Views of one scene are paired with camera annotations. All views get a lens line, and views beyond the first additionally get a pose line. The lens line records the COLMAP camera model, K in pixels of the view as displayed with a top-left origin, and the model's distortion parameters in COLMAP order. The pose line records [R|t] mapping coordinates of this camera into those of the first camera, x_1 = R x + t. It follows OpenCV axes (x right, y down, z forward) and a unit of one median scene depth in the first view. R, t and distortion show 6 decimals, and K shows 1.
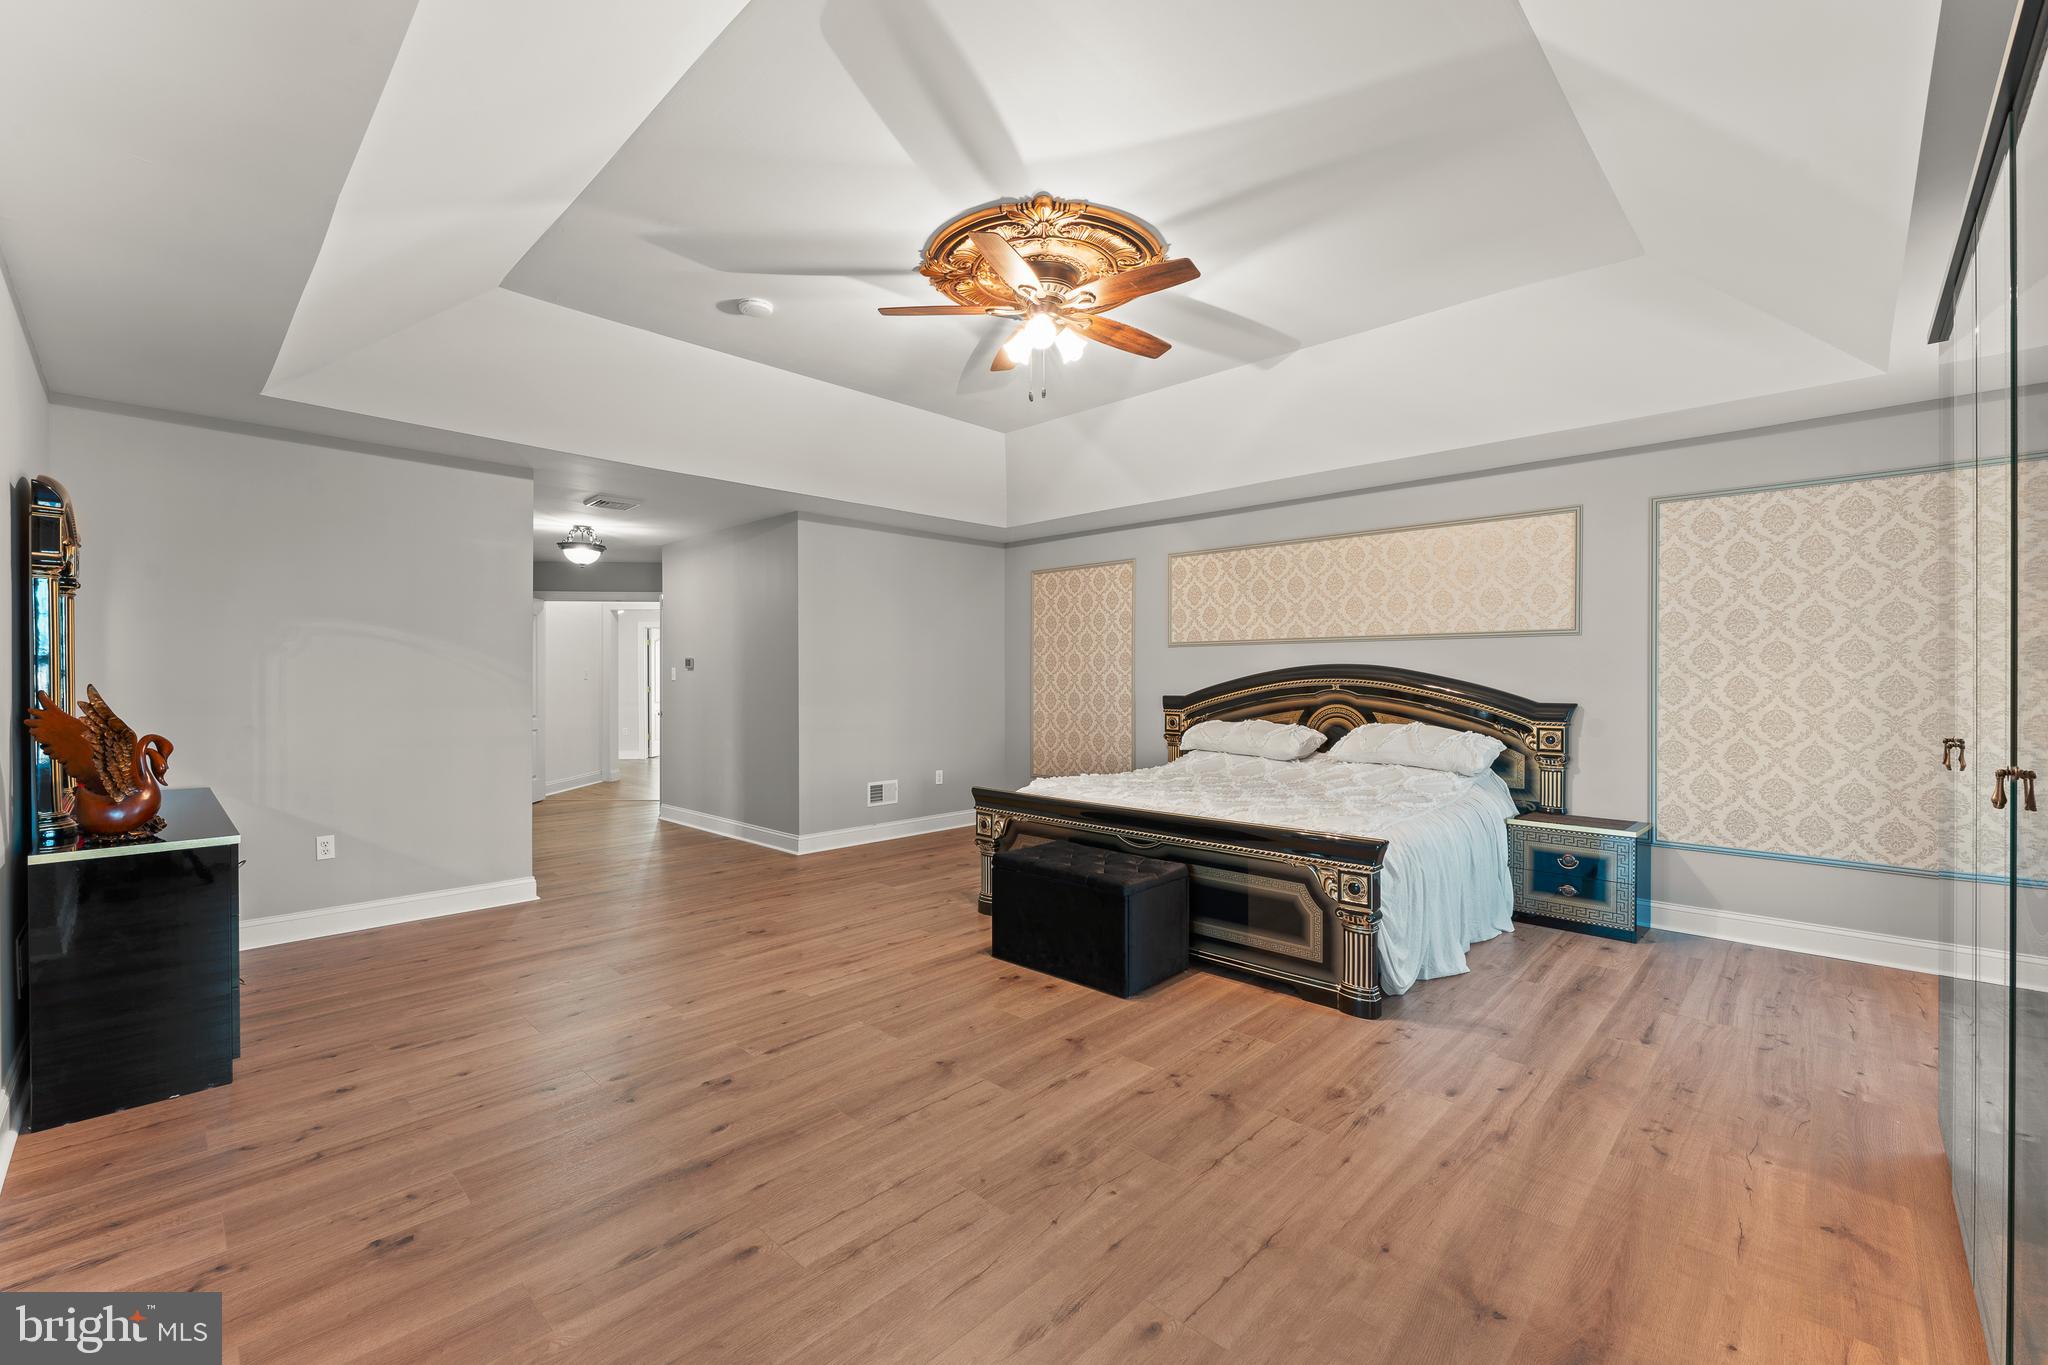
lens RADIAL K [[833.2, 0, 1033.0], [0, 833.2, 679.4], [0, 0, 1]] dist [-0.001795, -0.000304]
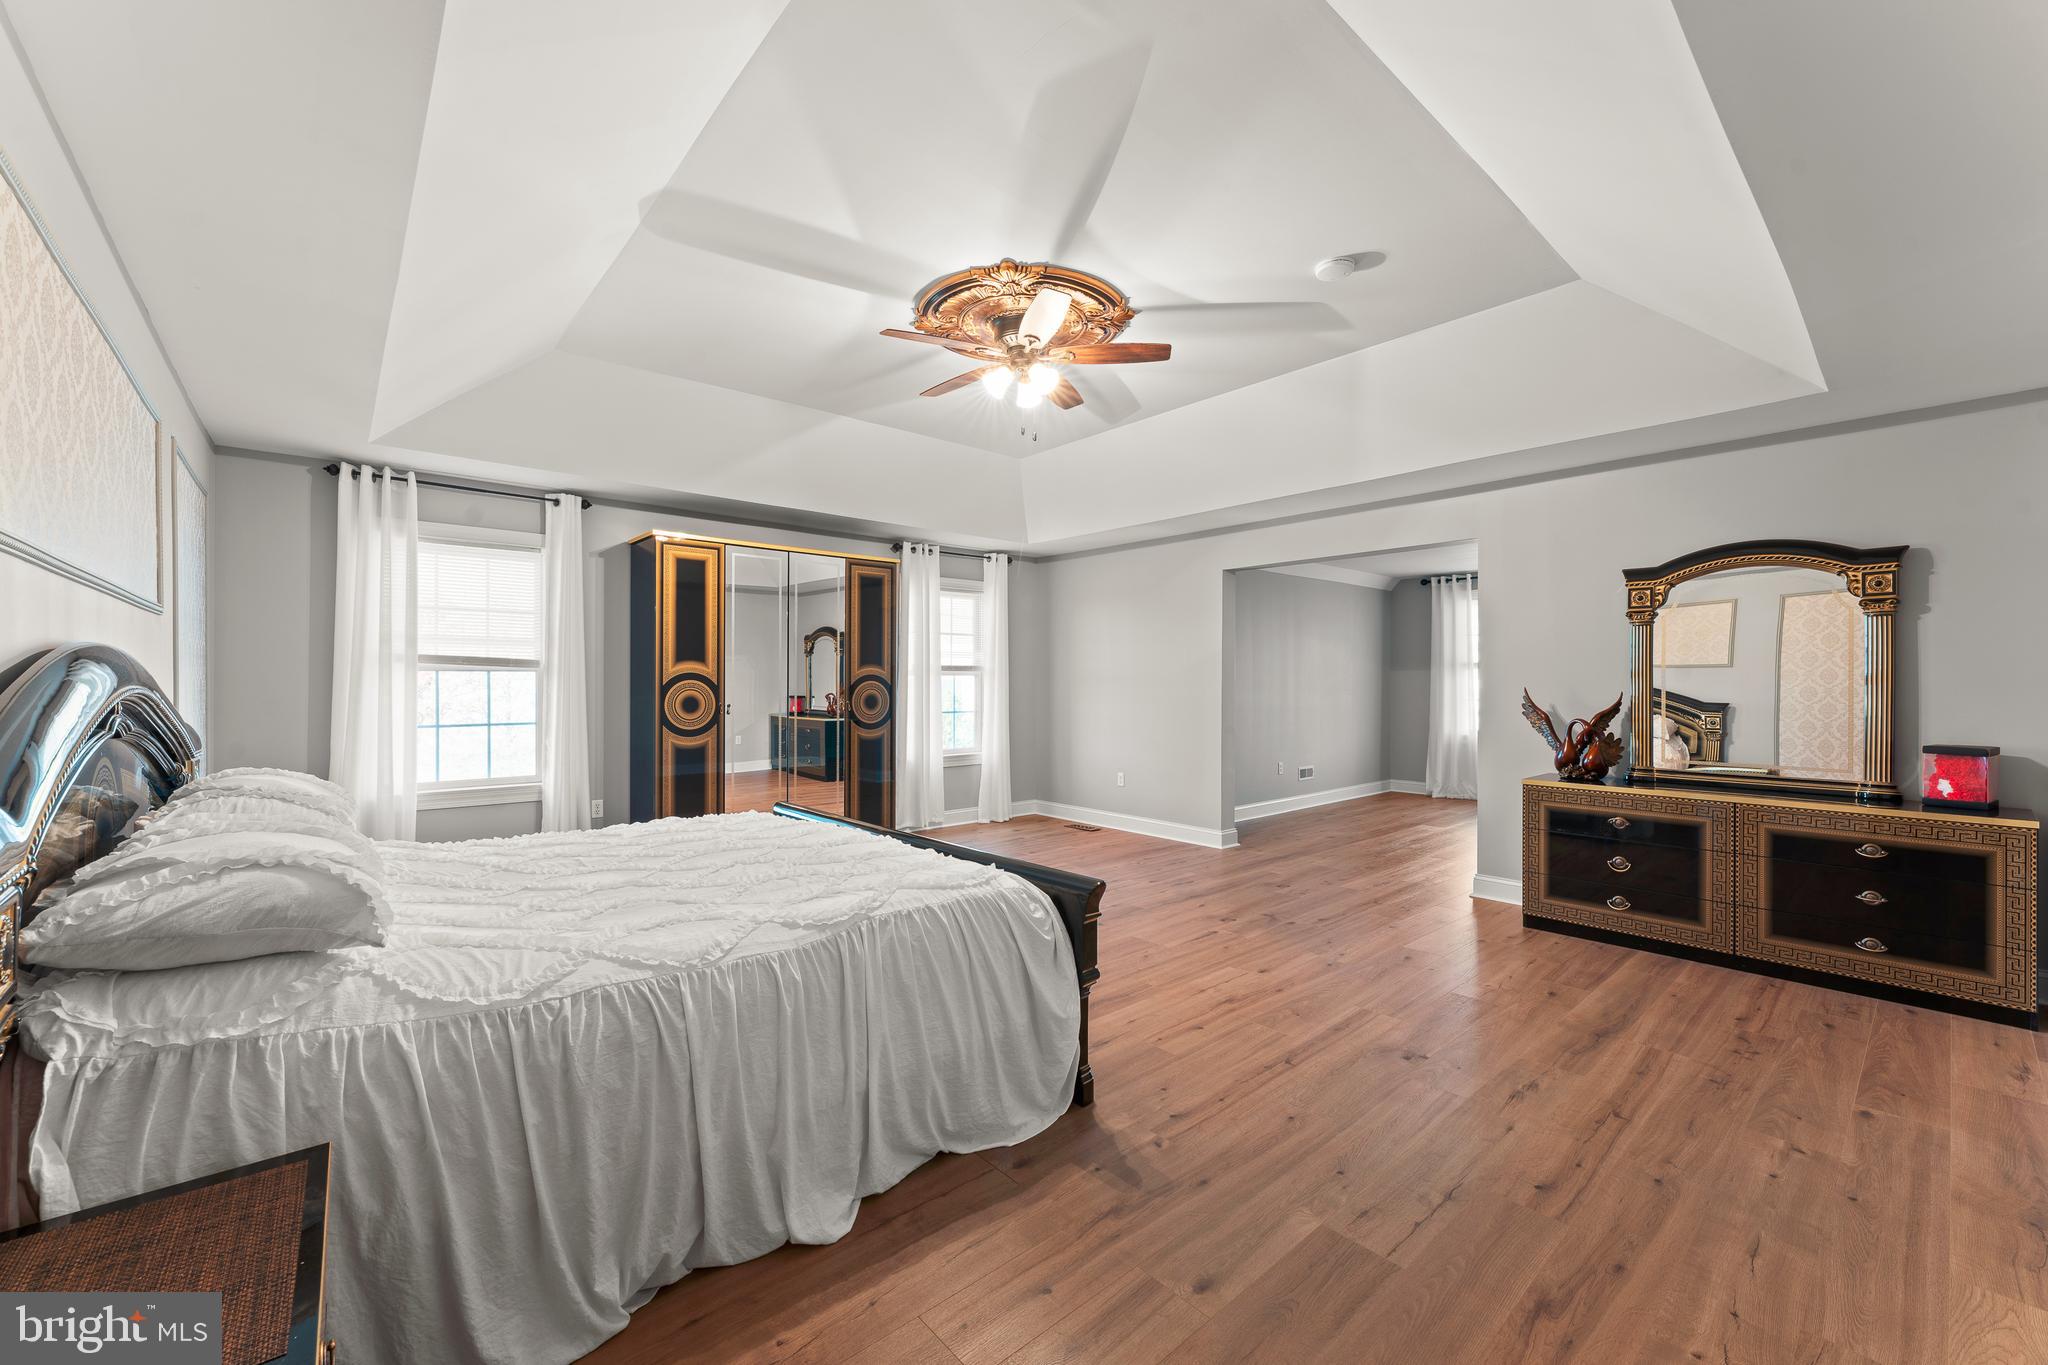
lens RADIAL K [[833.2, 0, 1029.0], [0, 833.2, 680.5], [0, 0, 1]] dist [-0.001795, -0.000304]
pose [[-0.995996, -0.004840, 0.089272, -0.091939], [-0.004244, 0.999967, 0.006862, -0.011003], [-0.089302, 0.006456, -0.995984, 2.031027]]
